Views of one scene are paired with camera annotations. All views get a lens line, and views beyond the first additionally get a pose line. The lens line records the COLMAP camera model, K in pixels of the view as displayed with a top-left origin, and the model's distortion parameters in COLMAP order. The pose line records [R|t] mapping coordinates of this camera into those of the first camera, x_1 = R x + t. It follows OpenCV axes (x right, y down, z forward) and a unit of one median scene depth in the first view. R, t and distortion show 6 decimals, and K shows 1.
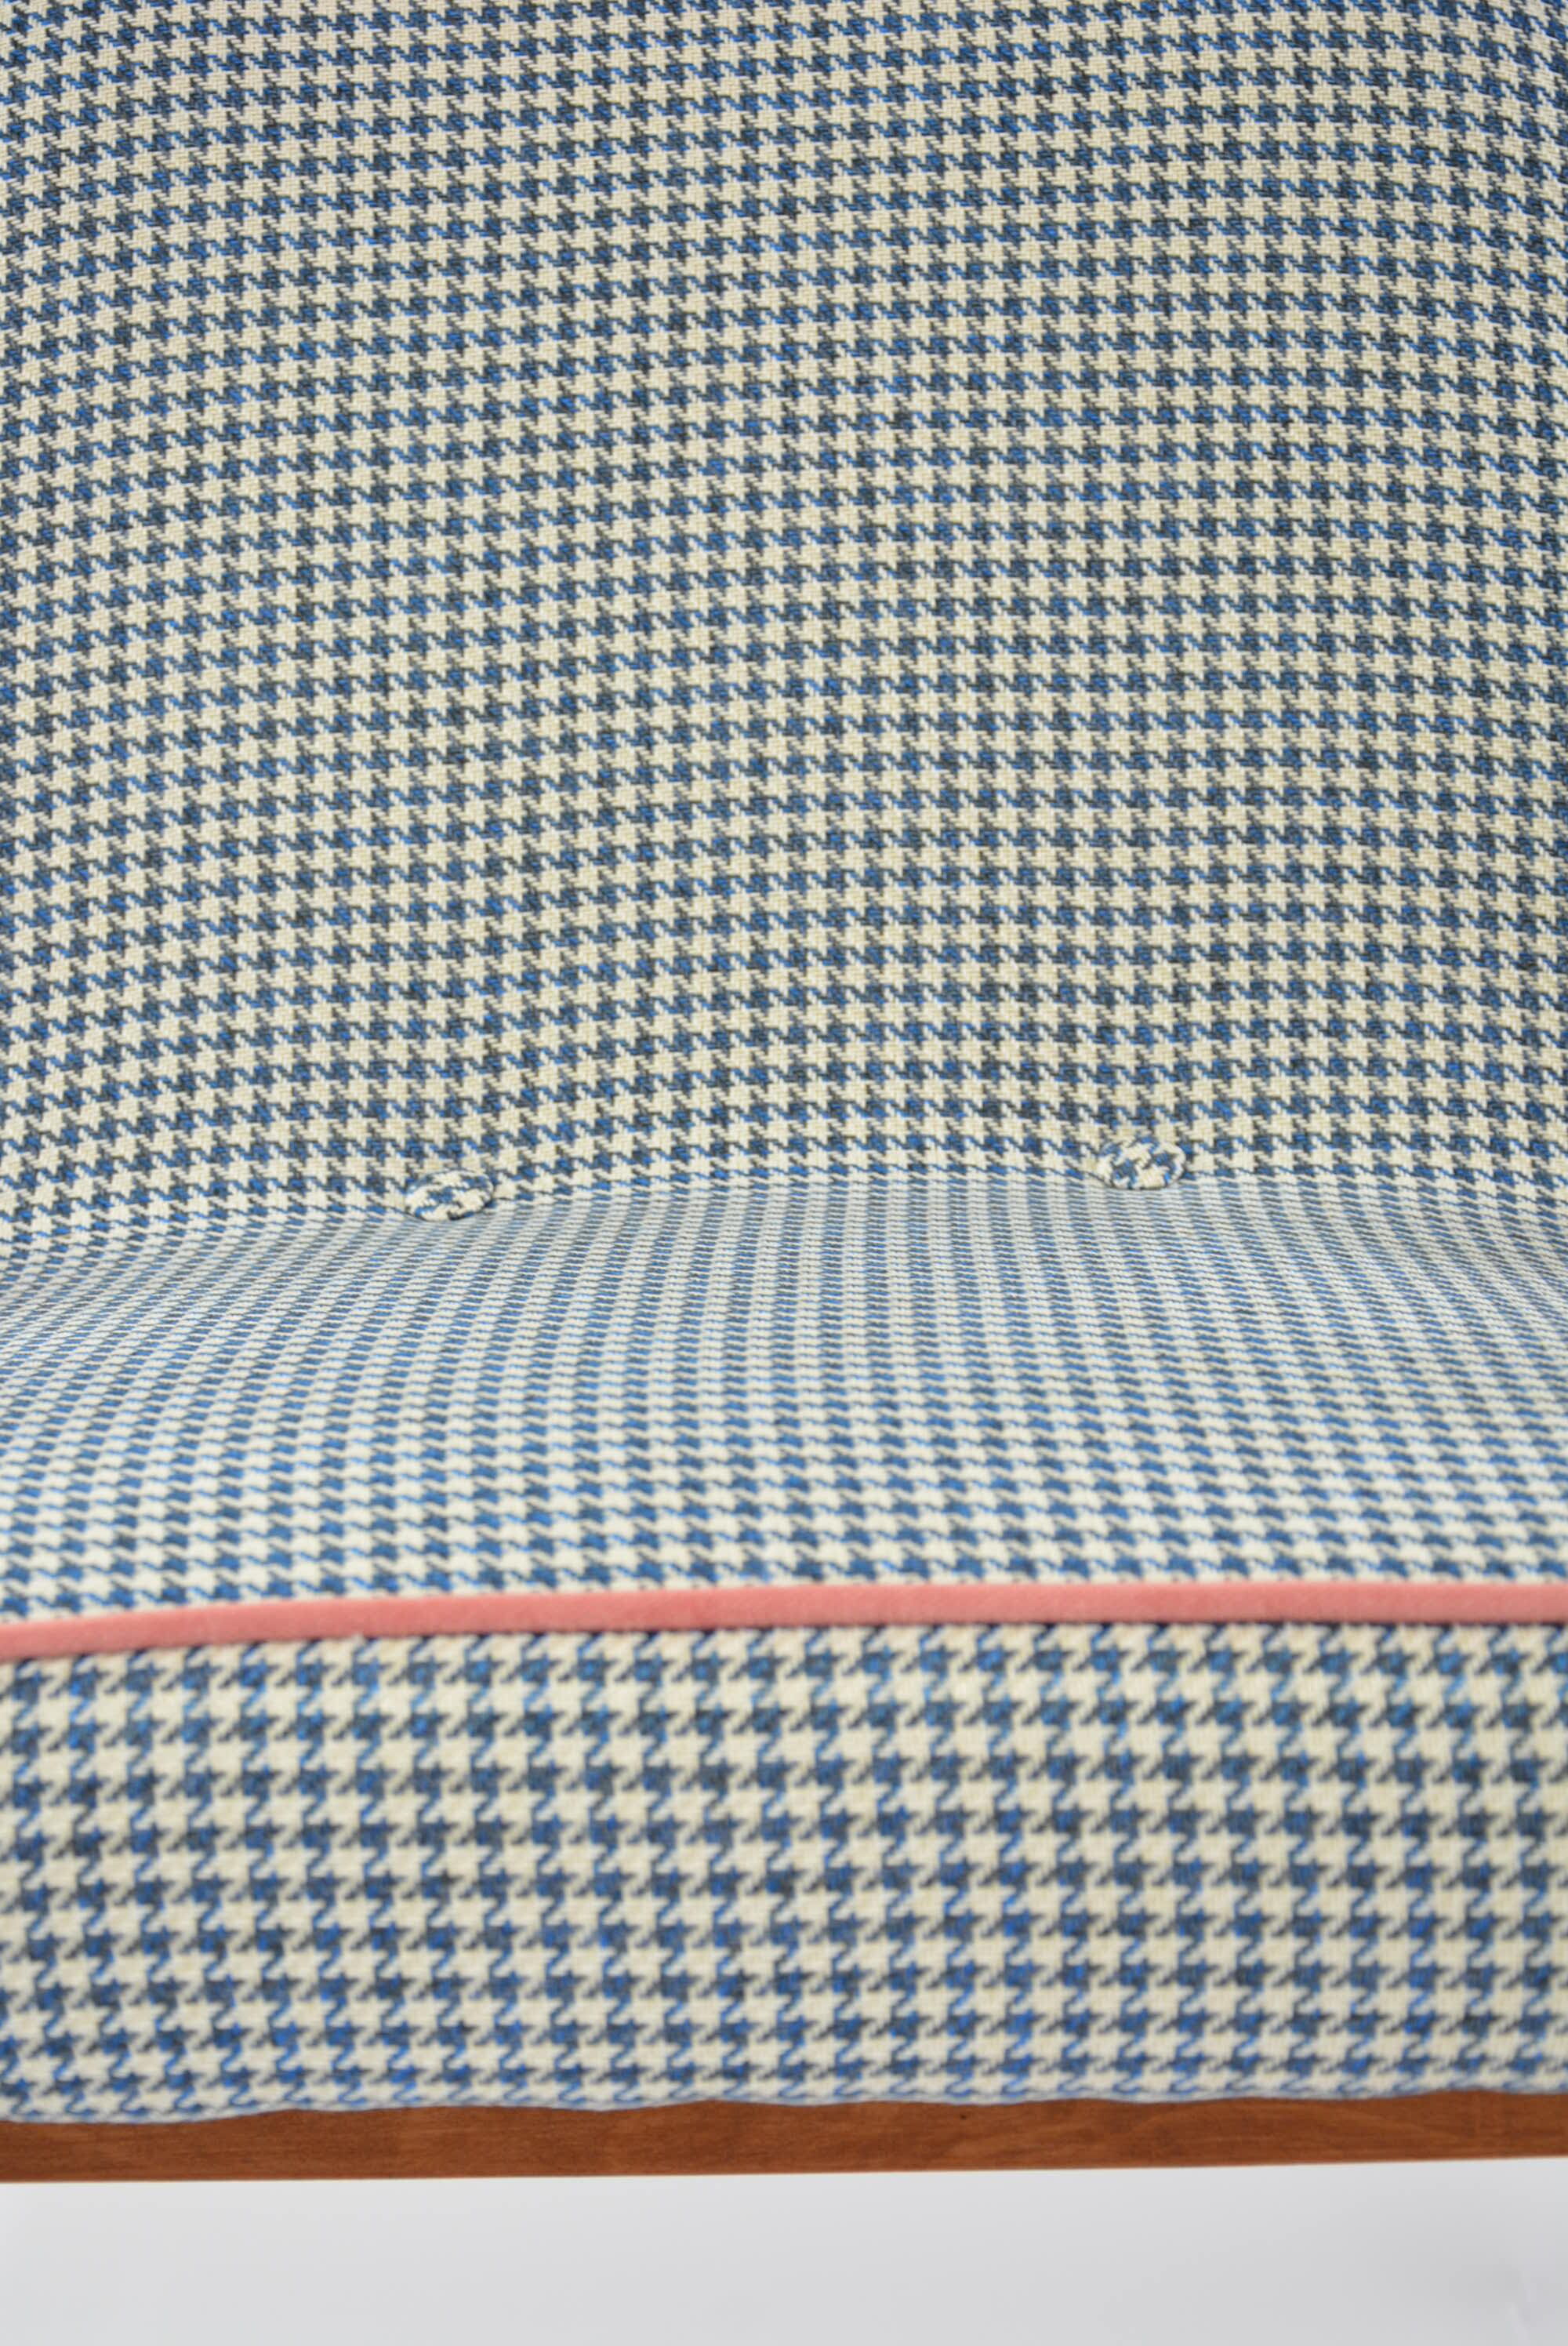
lens RADIAL K [[5208.6, 0, 804.5], [0, 5208.6, 1246.8], [0, 0, 1]] dist [0.027857, 0.000000]
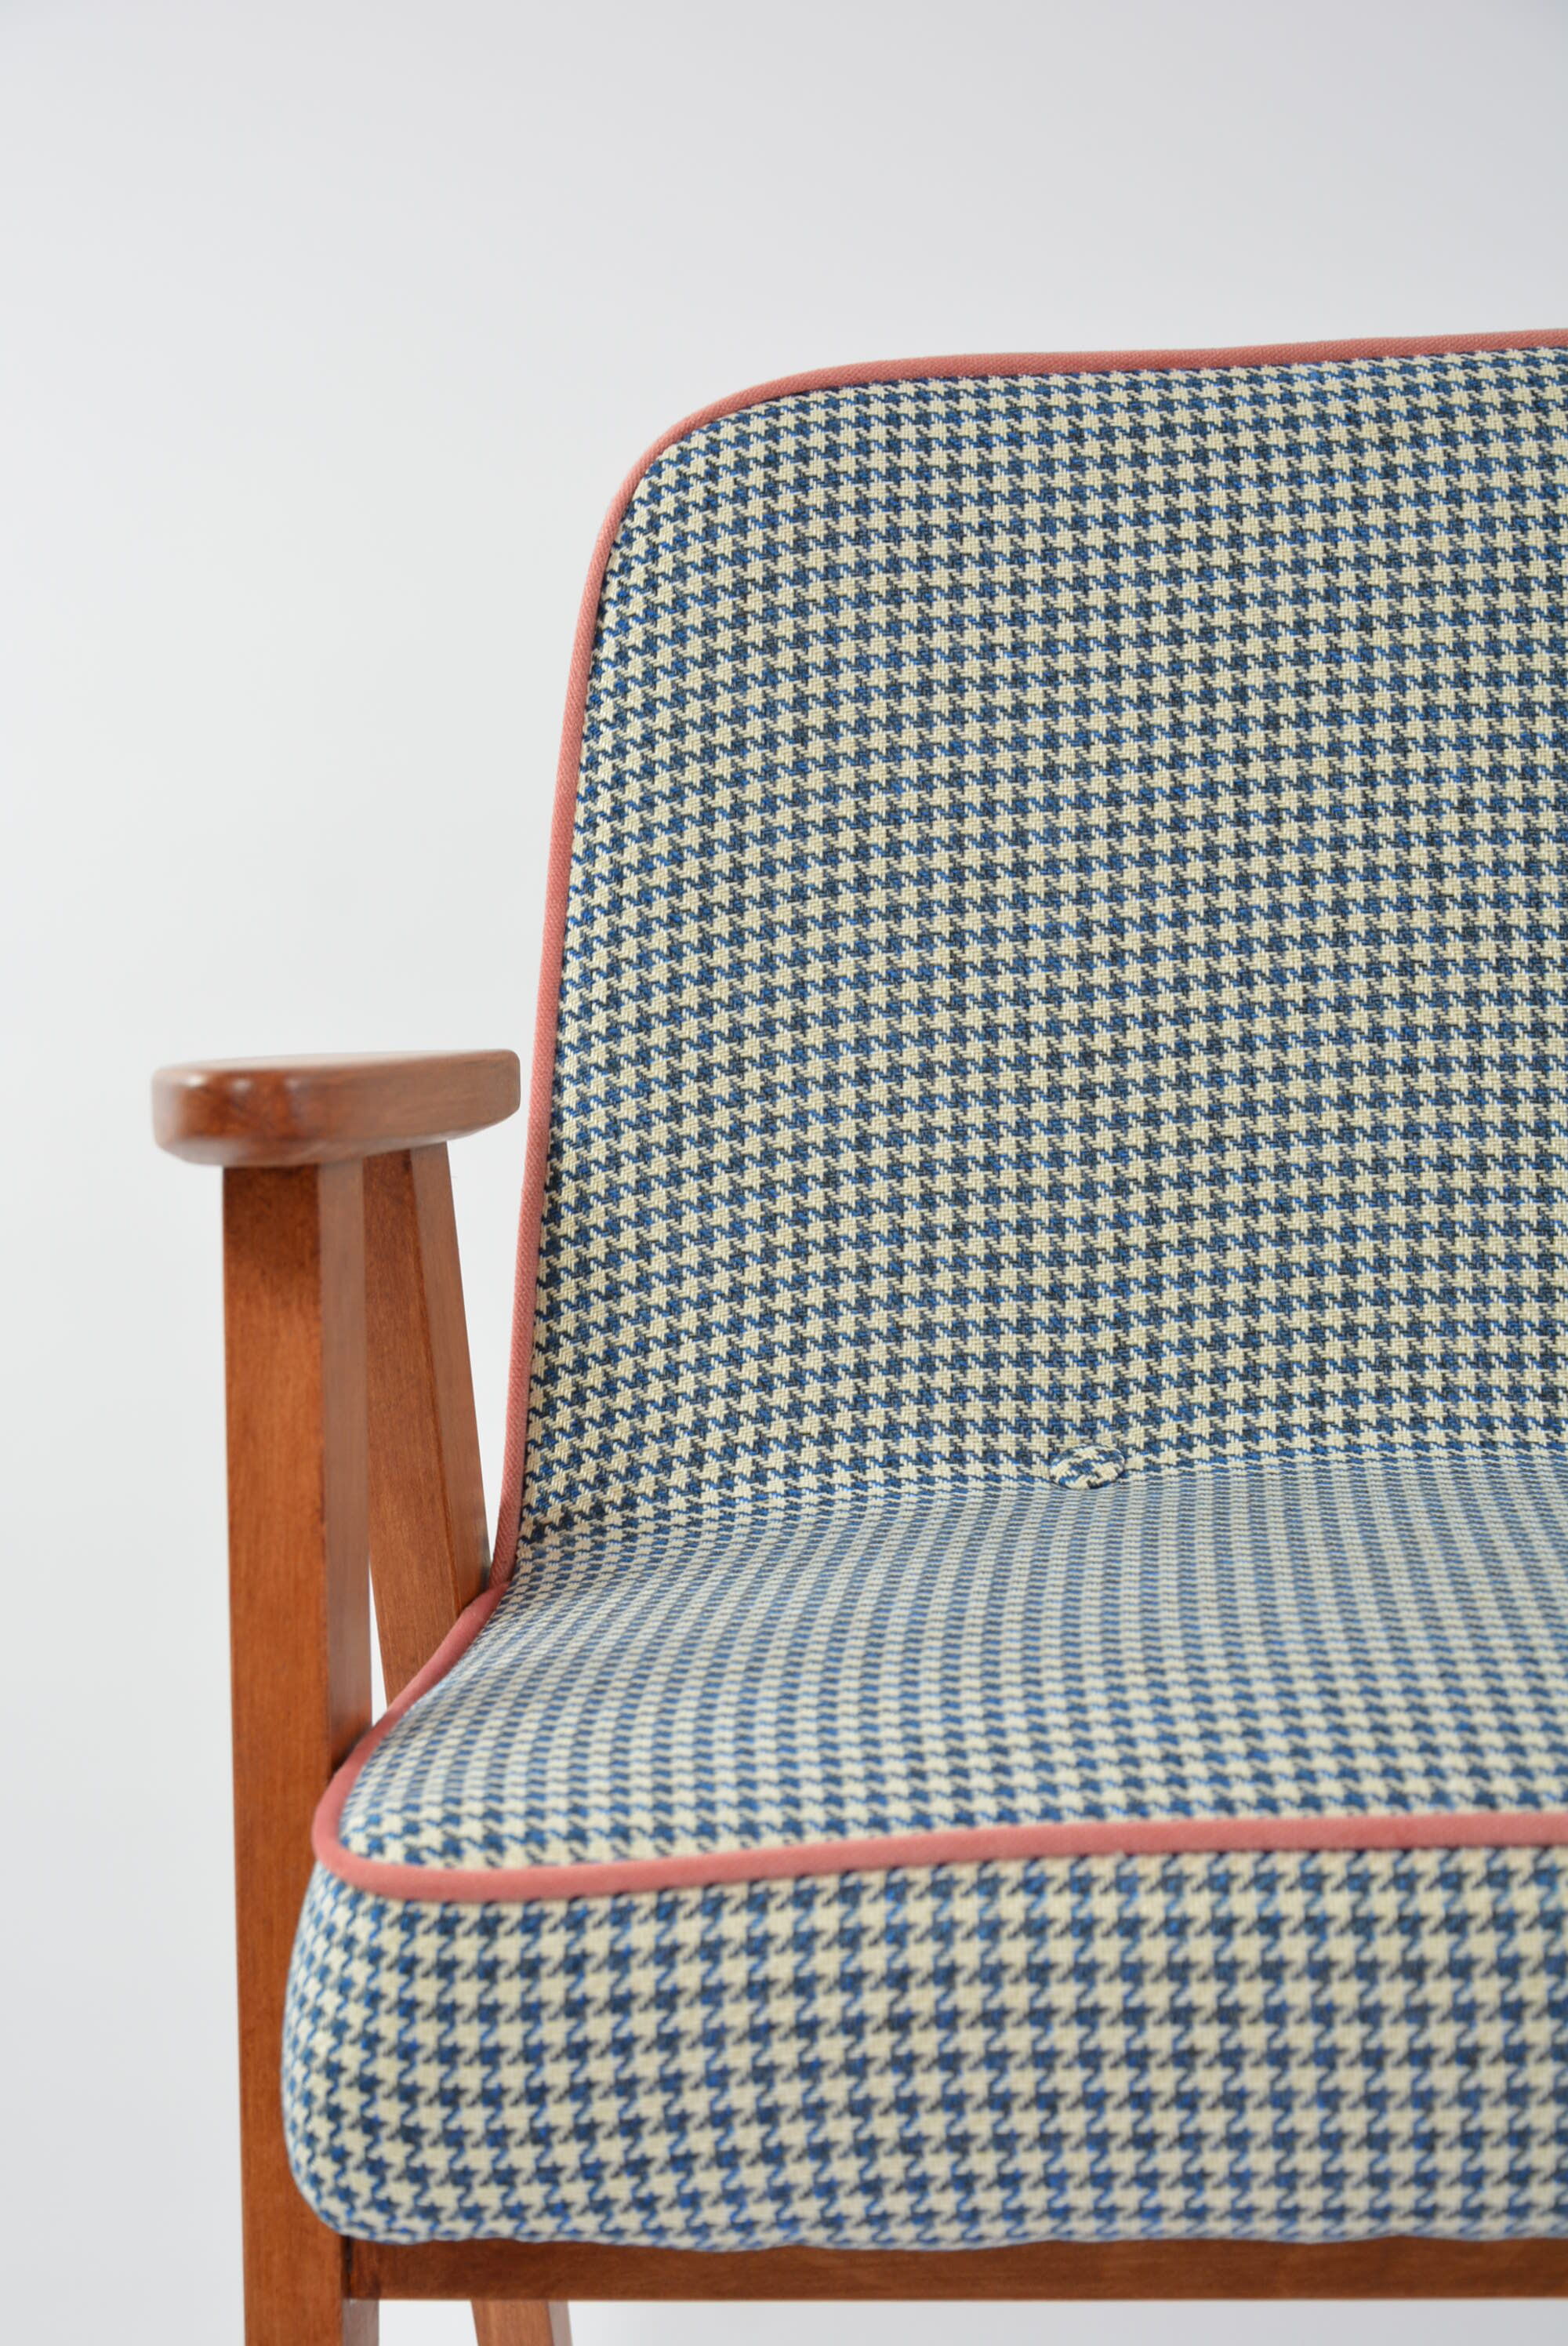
lens RADIAL K [[5111.6, 0, 818.6], [0, 5111.6, 1281.8], [0, 0, 1]] dist [-0.002639, 0.000000]
pose [[0.999064, -0.000151, -0.043262, -0.078425], [-0.000998, 0.999648, -0.026530, -0.020864], [0.043251, 0.026548, 0.998711, -0.157125]]
